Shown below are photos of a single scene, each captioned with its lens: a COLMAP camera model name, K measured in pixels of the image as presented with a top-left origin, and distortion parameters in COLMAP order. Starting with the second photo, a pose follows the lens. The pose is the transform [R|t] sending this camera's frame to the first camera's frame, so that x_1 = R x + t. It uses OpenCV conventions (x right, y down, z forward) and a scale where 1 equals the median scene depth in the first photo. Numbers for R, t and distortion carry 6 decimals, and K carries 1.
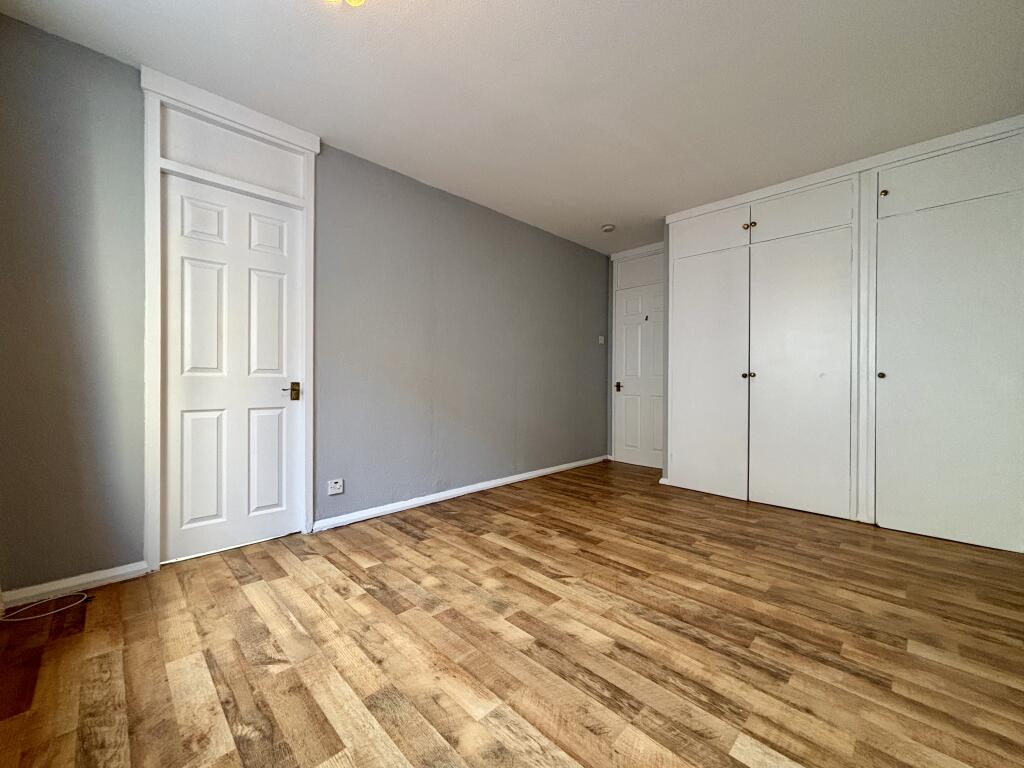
lens RADIAL K [[415.1, 0, 512.7], [0, 415.1, 382.2], [0, 0, 1]] dist [-0.002035, -0.000086]
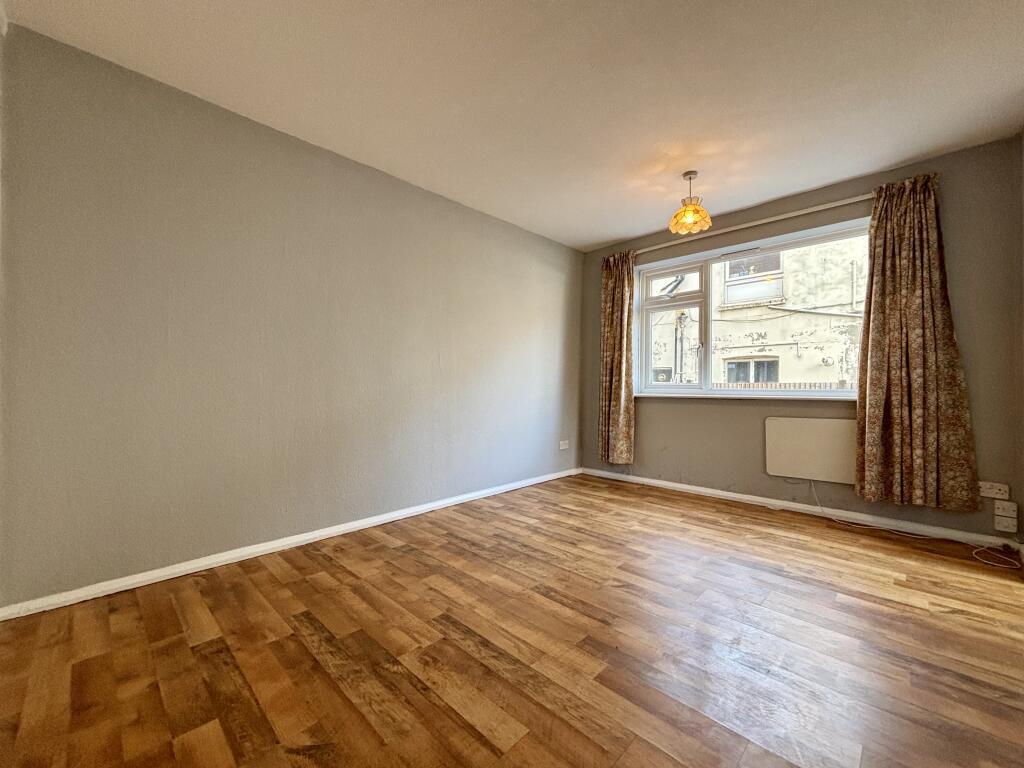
lens RADIAL K [[415.1, 0, 509.7], [0, 415.1, 385.4], [0, 0, 1]] dist [-0.002035, -0.000086]
pose [[-0.999891, -0.007732, -0.012559, 0.428649], [-0.007809, 0.999951, 0.006063, -0.013867], [0.012512, 0.006161, -0.999903, 2.106261]]
